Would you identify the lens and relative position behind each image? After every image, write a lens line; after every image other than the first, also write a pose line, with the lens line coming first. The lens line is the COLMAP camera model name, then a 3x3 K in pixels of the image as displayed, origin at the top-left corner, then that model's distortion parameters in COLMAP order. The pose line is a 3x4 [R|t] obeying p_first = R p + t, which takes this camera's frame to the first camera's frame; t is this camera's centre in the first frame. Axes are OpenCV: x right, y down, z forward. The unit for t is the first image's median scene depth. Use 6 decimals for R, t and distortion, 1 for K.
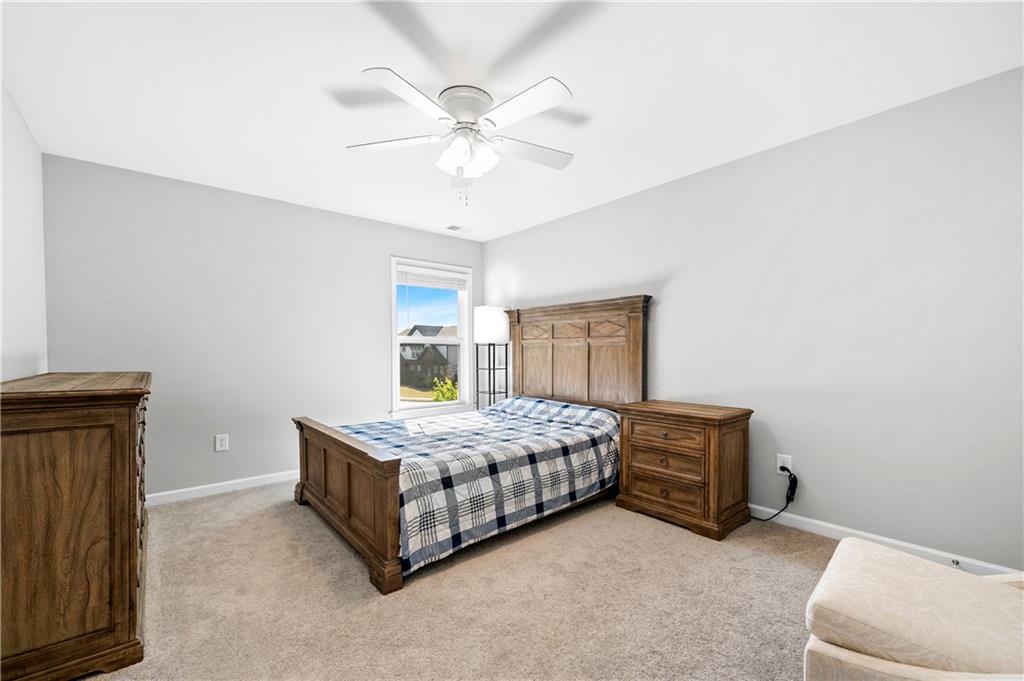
lens RADIAL K [[421.9, 0, 512.5], [0, 421.9, 347.8], [0, 0, 1]] dist [0.001894, -0.000467]
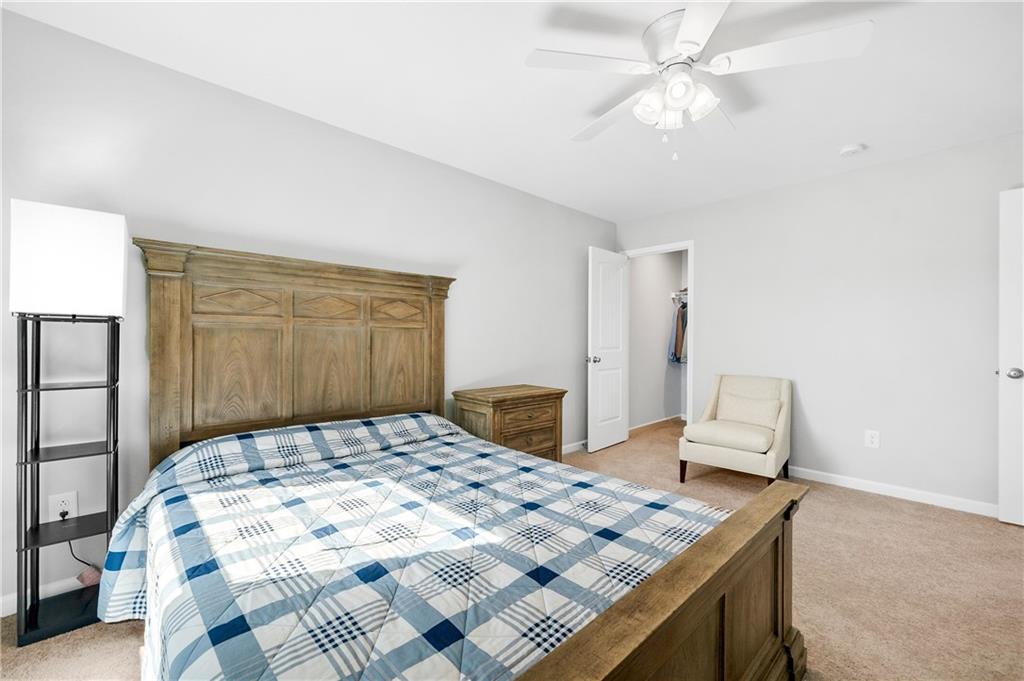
lens RADIAL K [[421.9, 0, 512.5], [0, 421.9, 339.6], [0, 0, 1]] dist [0.001894, -0.000467]
pose [[-0.041103, -0.002363, 0.999152, -0.481414], [-0.011853, 0.999928, 0.001877, 0.004148], [-0.999085, -0.011766, -0.041128, 0.720397]]
